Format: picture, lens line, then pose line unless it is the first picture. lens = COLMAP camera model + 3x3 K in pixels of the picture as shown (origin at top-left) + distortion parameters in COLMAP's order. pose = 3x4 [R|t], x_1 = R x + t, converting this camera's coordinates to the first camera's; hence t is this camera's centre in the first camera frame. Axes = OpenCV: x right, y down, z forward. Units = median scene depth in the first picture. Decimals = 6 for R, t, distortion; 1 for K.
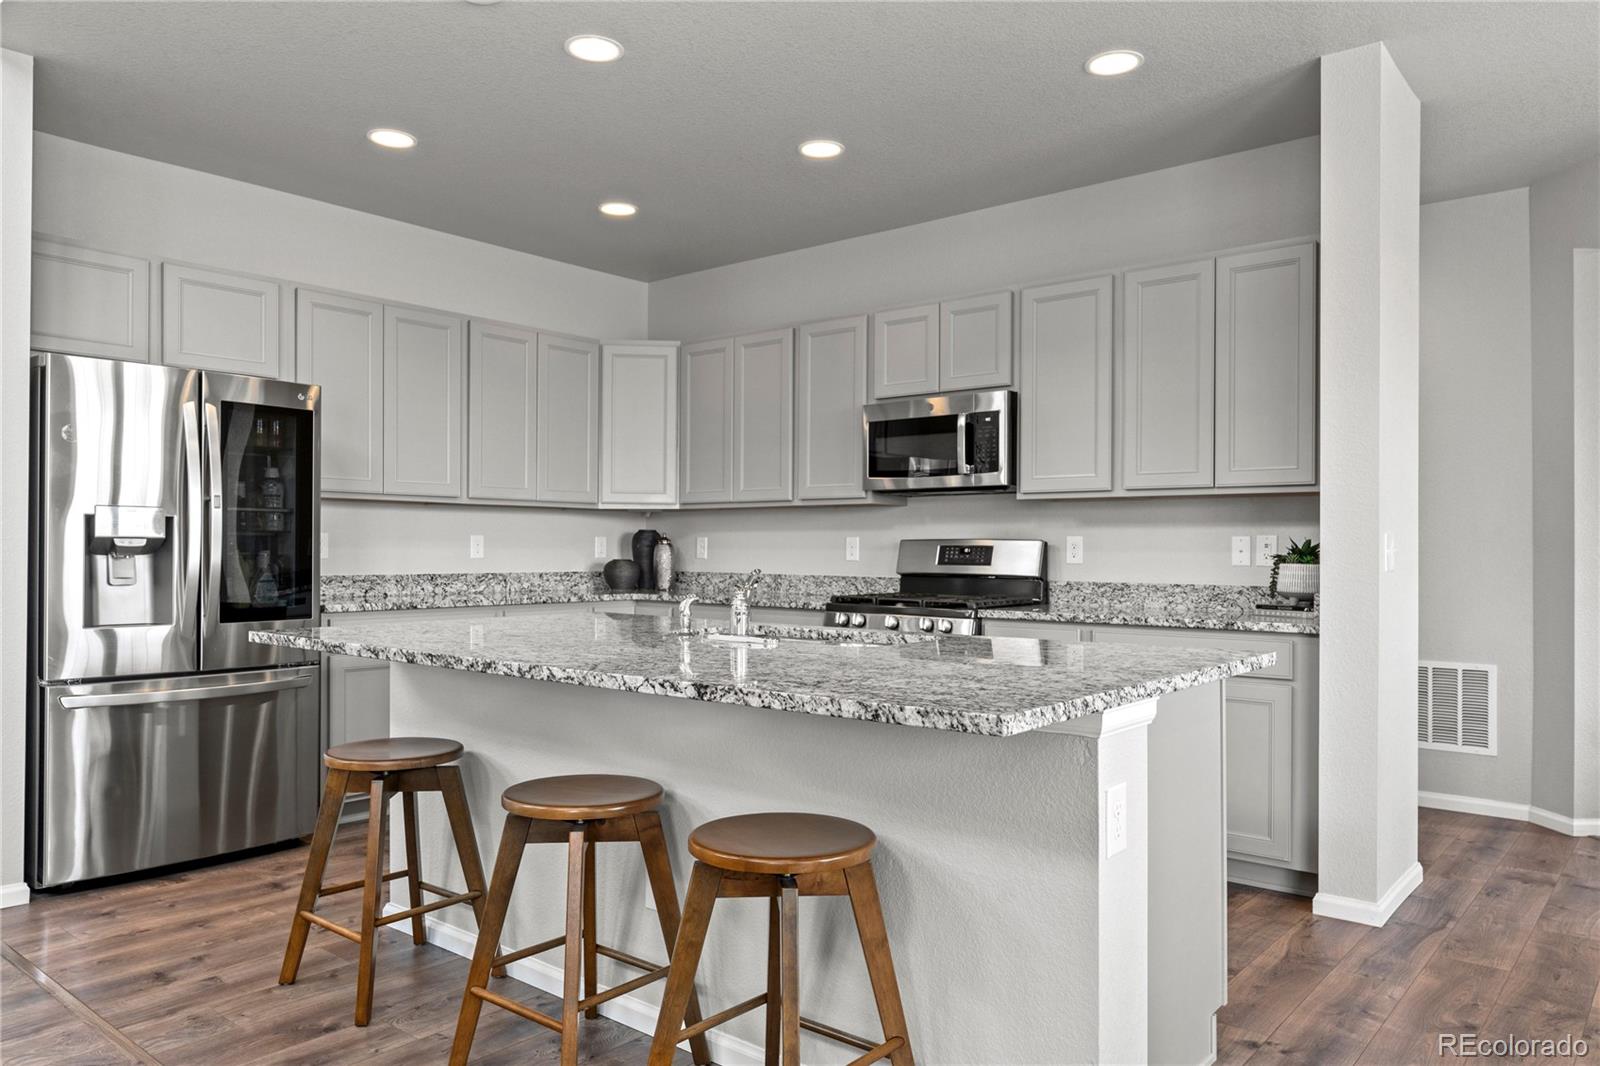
lens RADIAL K [[1094.6, 0, 802.3], [0, 1094.6, 546.5], [0, 0, 1]] dist [-0.018971, 0.006009]
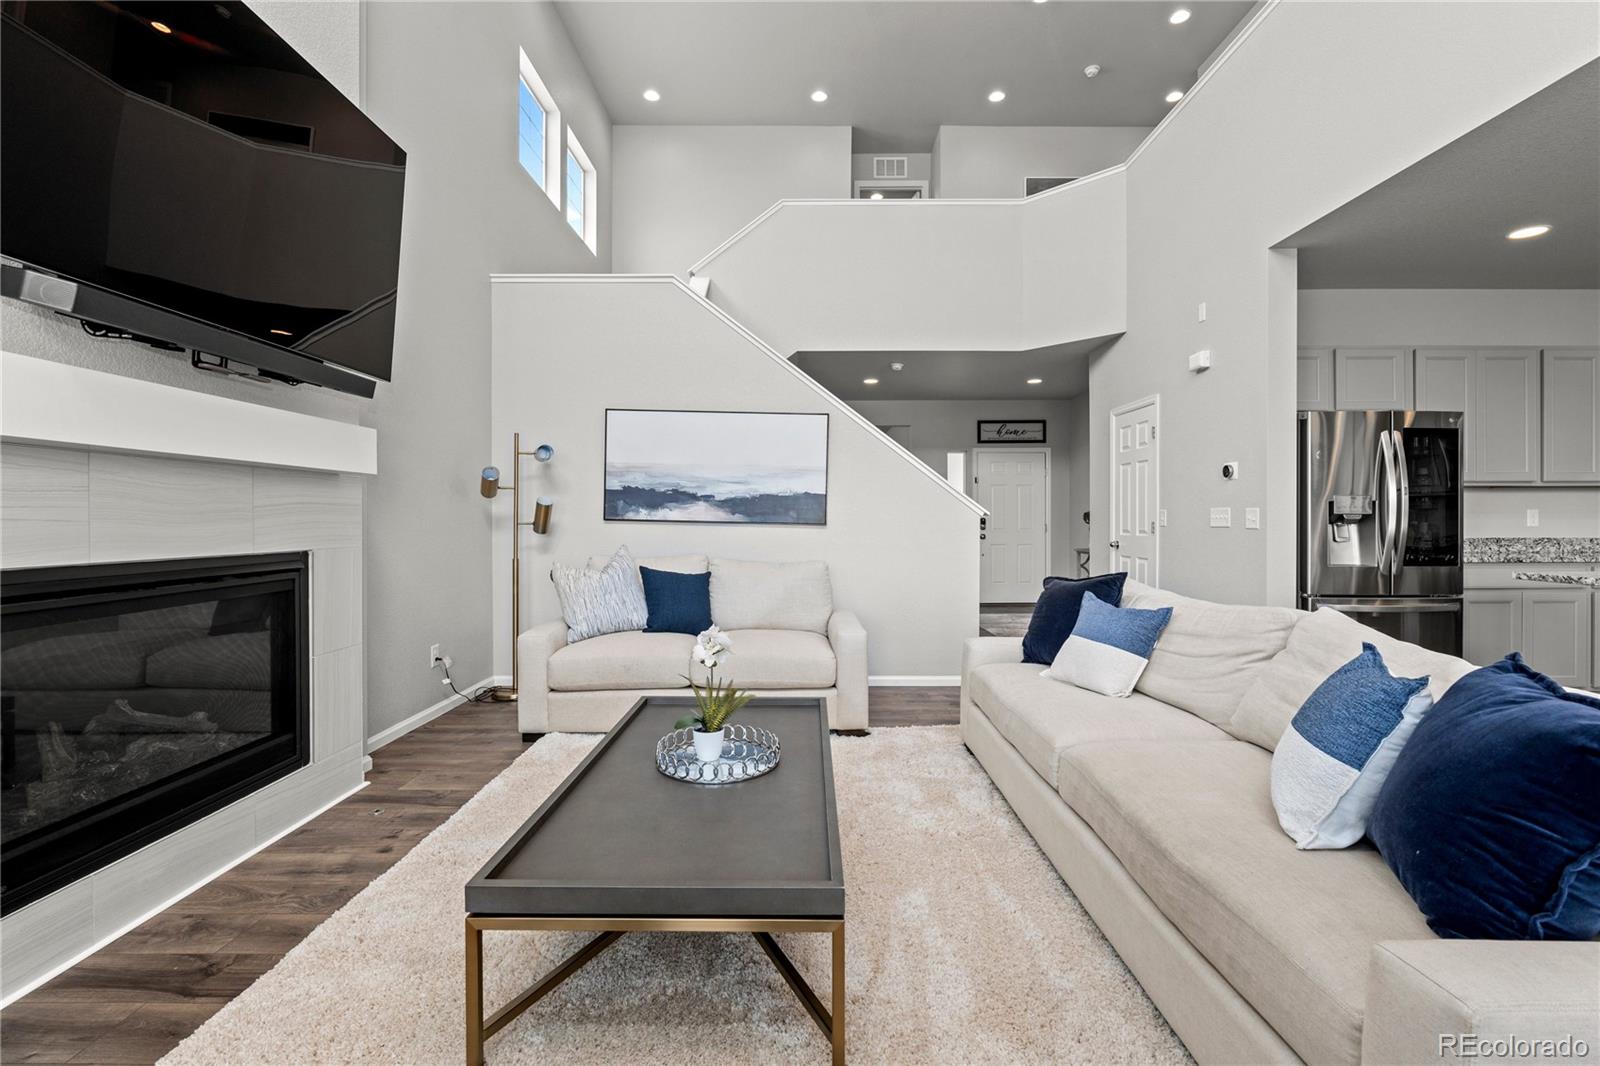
lens RADIAL K [[712.8, 0, 787.5], [0, 712.8, 522.8], [0, 0, 1]] dist [-0.005400, -0.001246]
pose [[0.636822, -0.002539, -0.771006, -0.259282], [0.006428, 0.999977, 0.002017, -0.001778], [0.770984, -0.006241, 0.636824, -0.315406]]
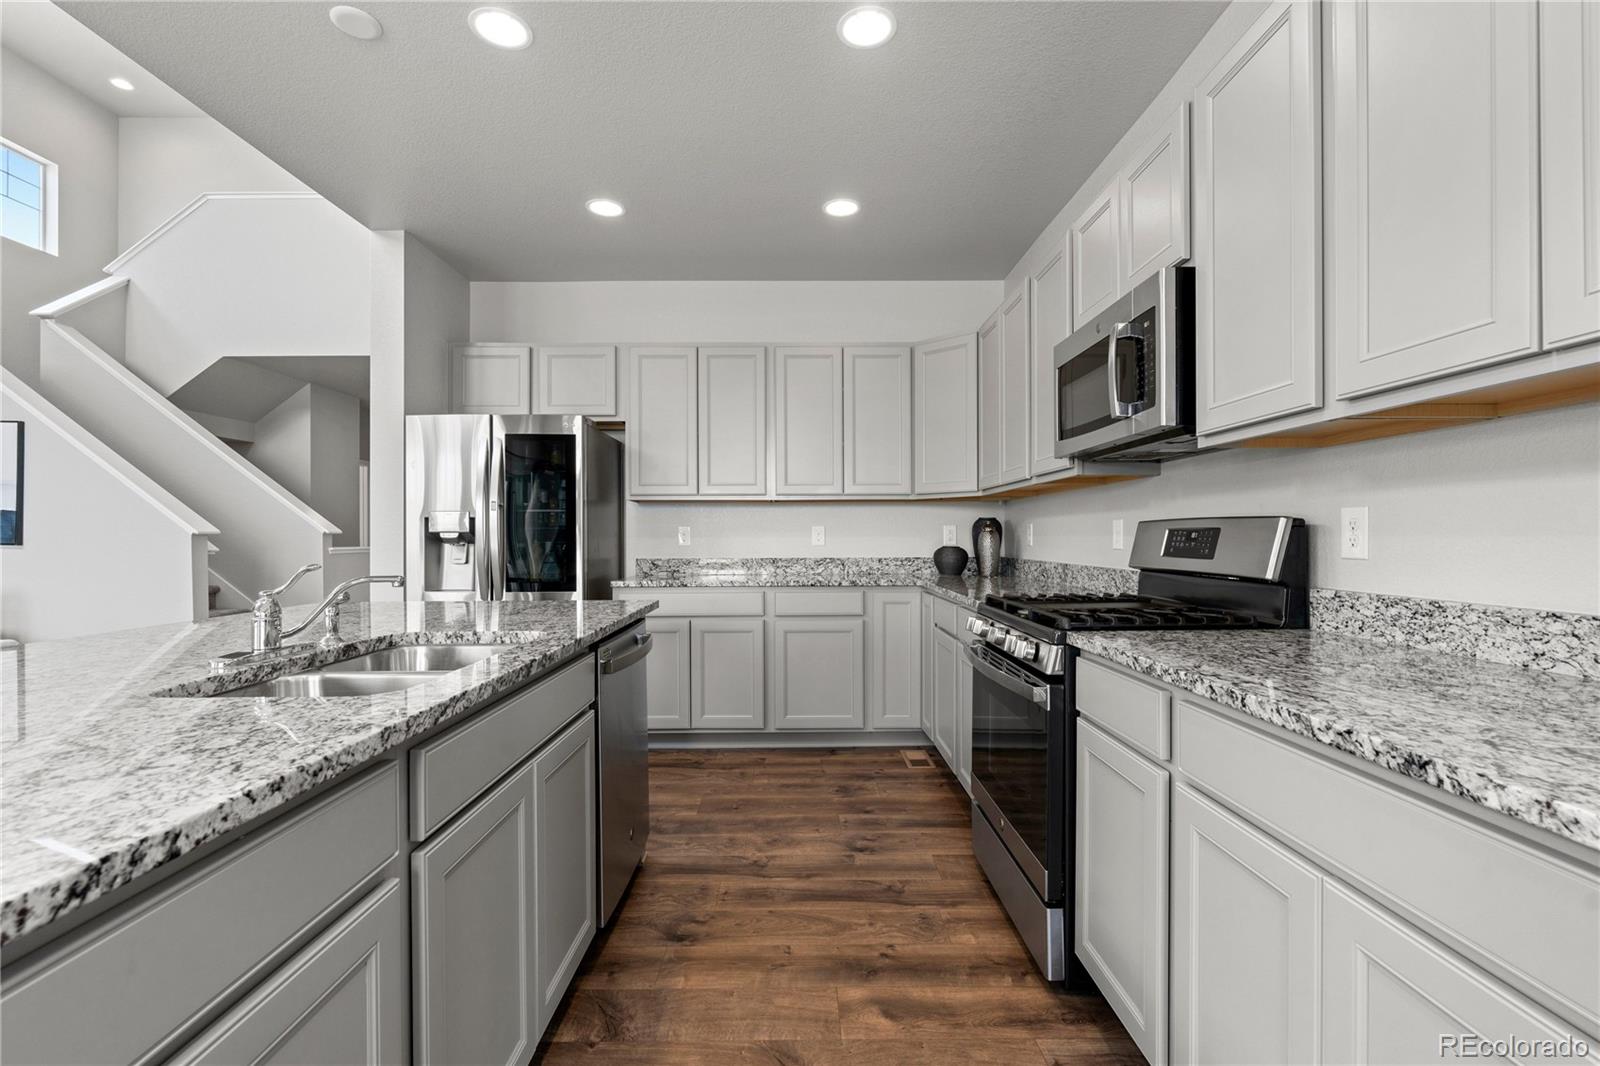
lens RADIAL K [[712.8, 0, 798.3], [0, 712.8, 533.2], [0, 0, 1]] dist [-0.005400, -0.001246]
pose [[0.648253, -0.011062, -0.761345, 0.348772], [0.008451, 0.999937, -0.007332, 0.003779], [0.761378, -0.001681, 0.648305, 0.586137]]
